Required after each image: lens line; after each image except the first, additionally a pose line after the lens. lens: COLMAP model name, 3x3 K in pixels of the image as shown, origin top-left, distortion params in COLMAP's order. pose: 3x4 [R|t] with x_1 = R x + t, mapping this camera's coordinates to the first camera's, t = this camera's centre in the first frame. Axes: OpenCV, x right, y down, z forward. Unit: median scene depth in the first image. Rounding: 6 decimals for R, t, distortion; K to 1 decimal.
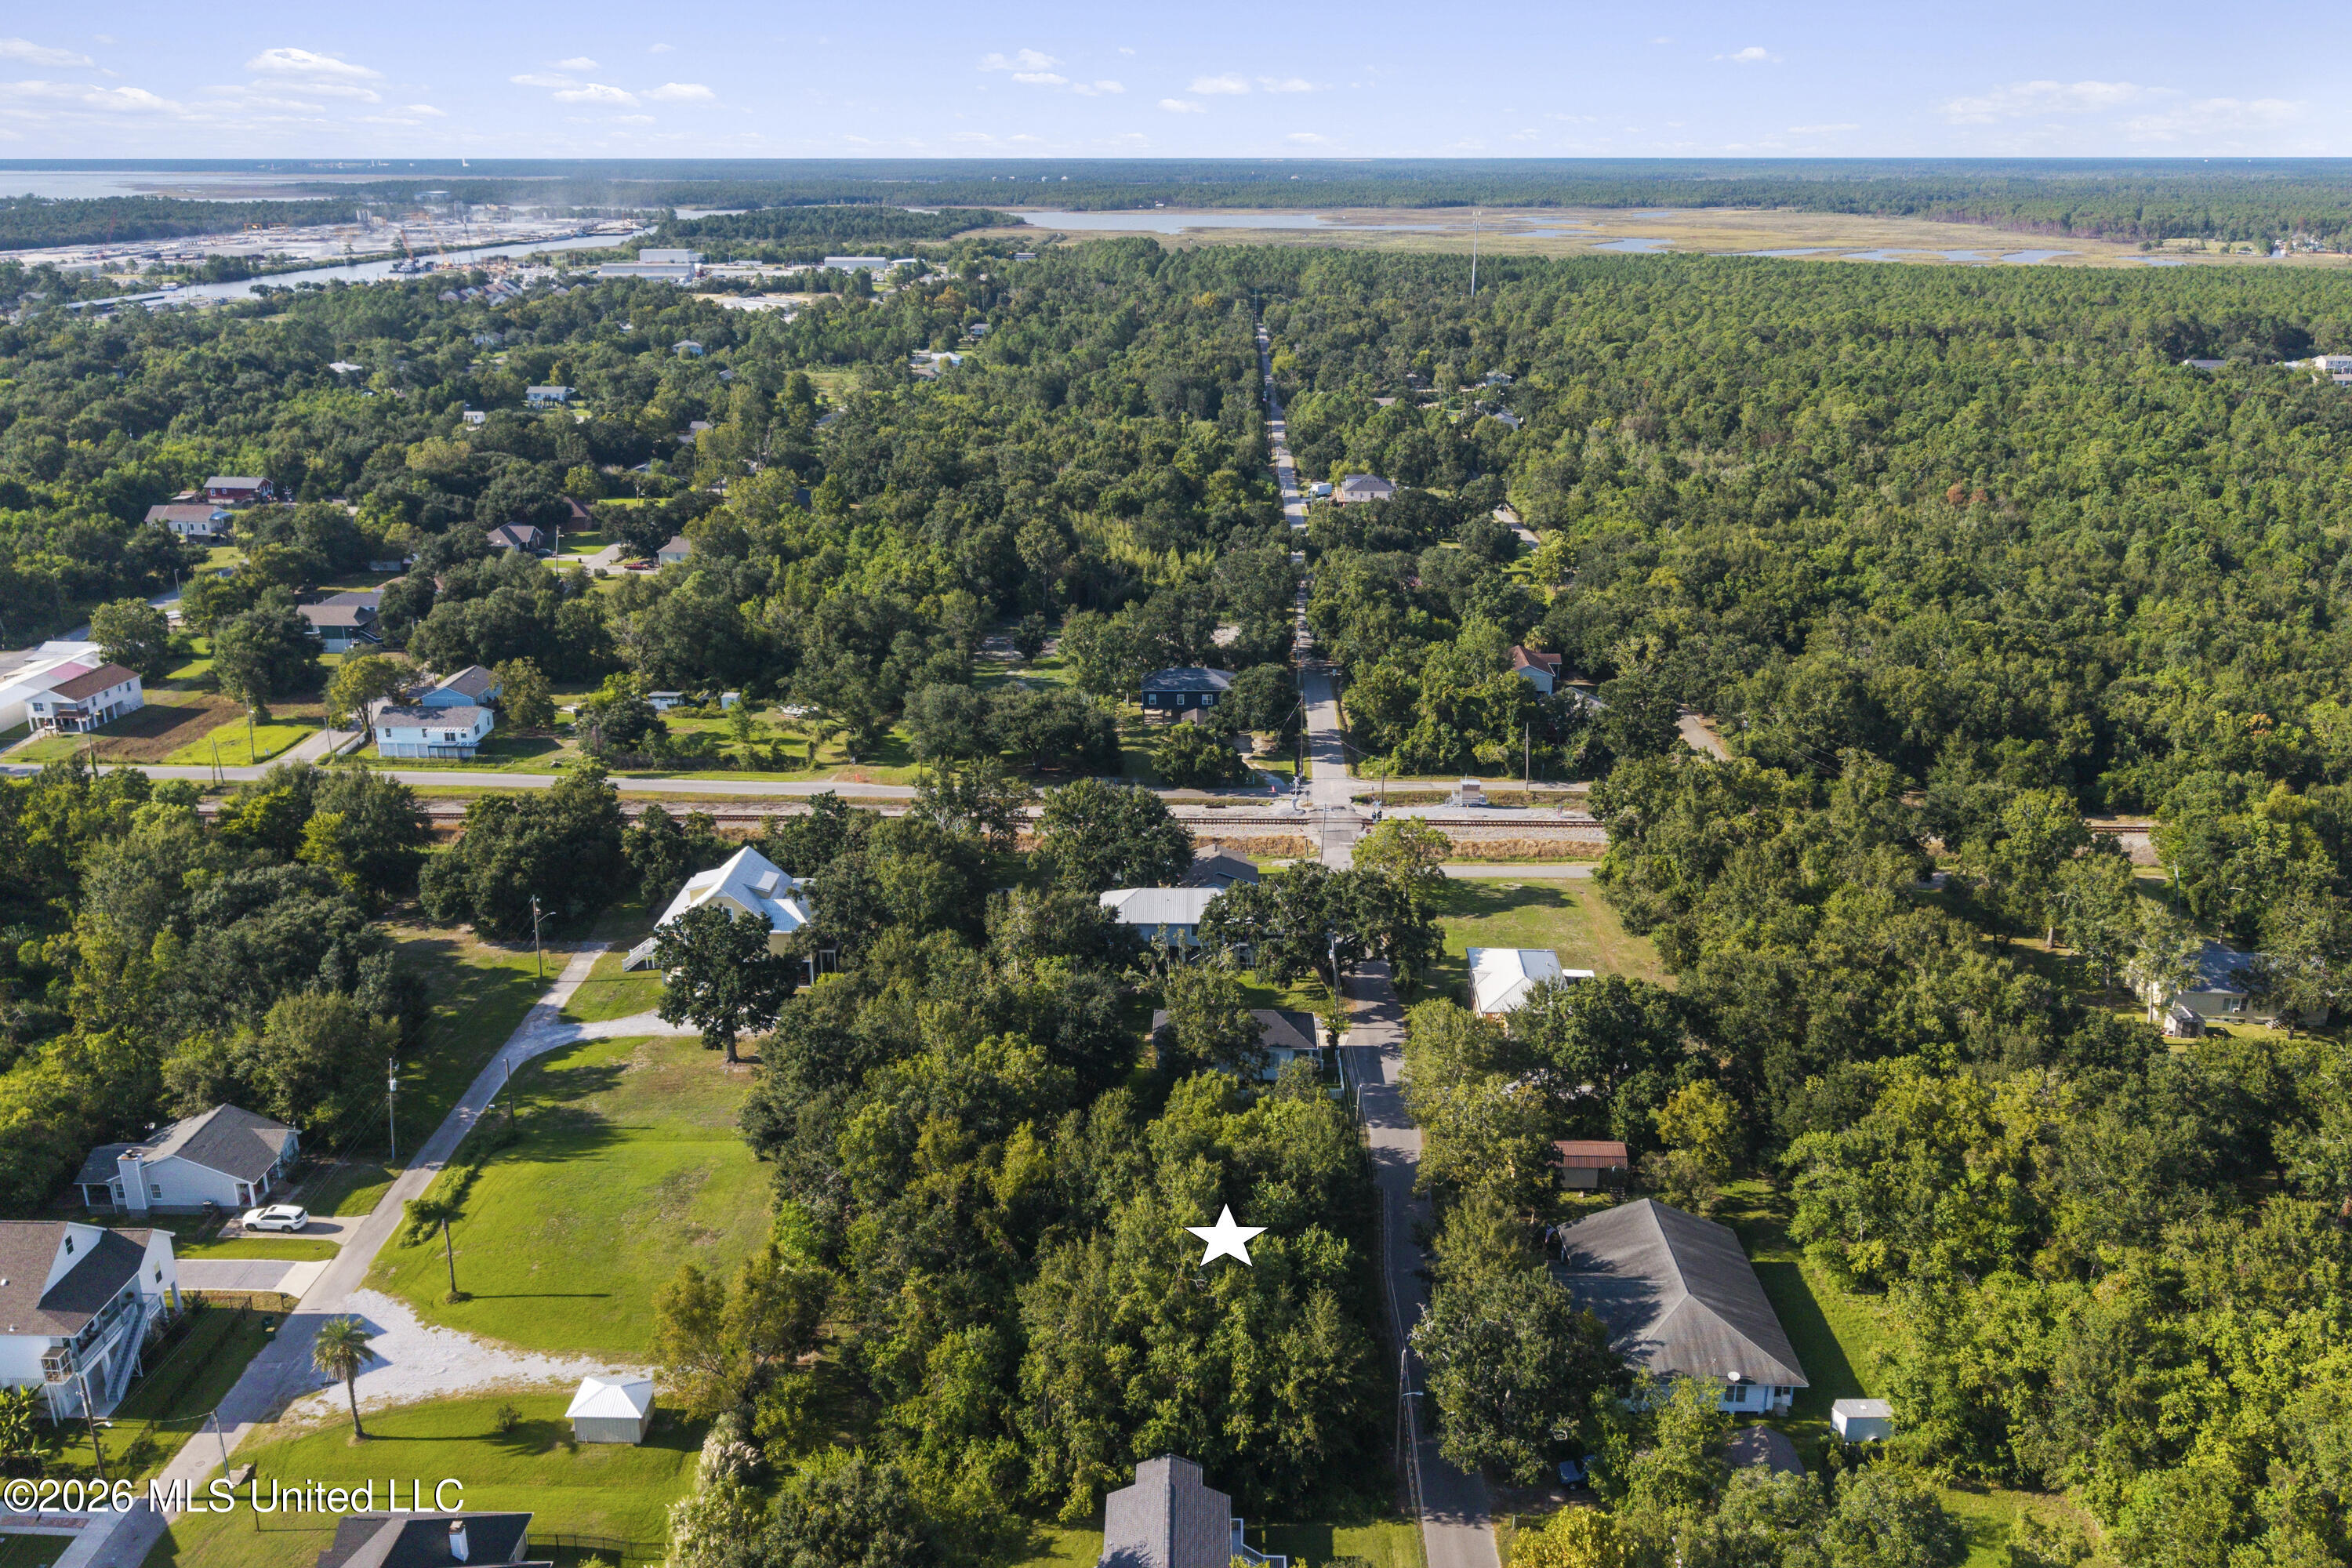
lens RADIAL K [[1831.5, 0, 1160.4], [0, 1831.5, 863.2], [0, 0, 1]] dist [0.007324, -0.009108]
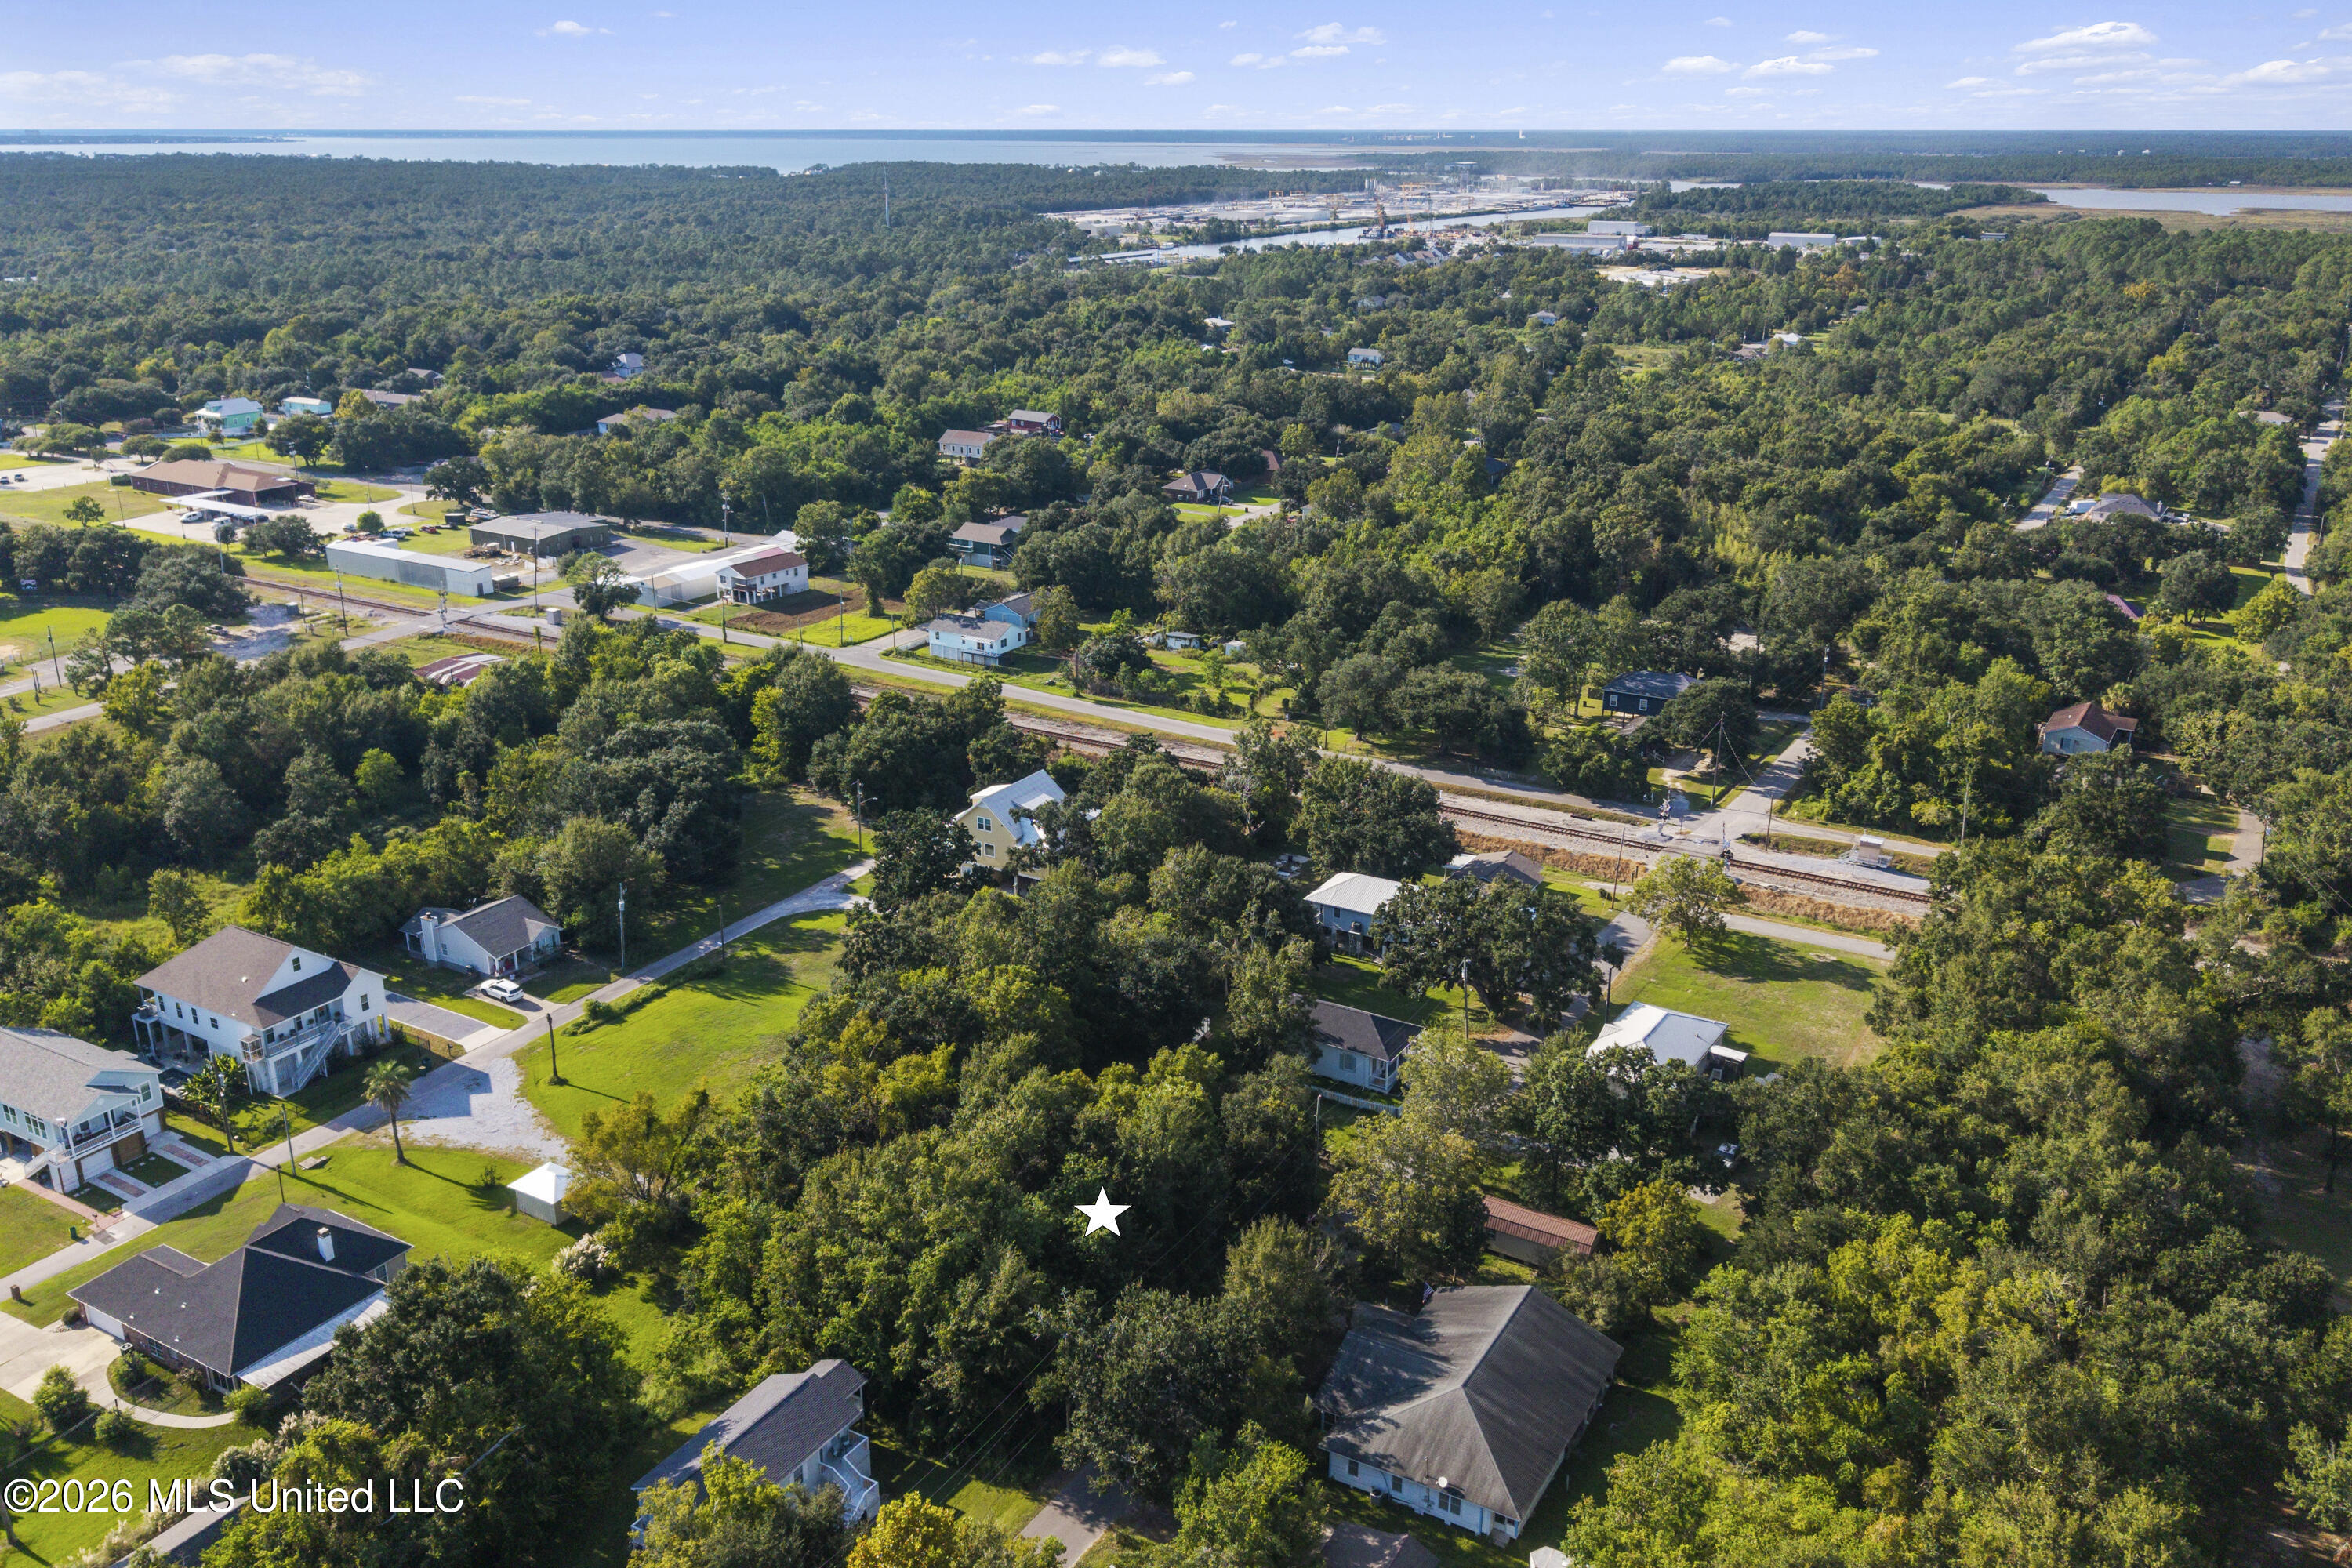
lens RADIAL K [[1825.8, 0, 1173.1], [0, 1825.8, 836.4], [0, 0, 1]] dist [0.079195, -0.136318]
pose [[0.871983, 0.175253, -0.457092, 0.260441], [-0.175816, 0.983540, 0.041699, -0.021900], [0.456875, 0.044003, 0.888442, 0.057677]]
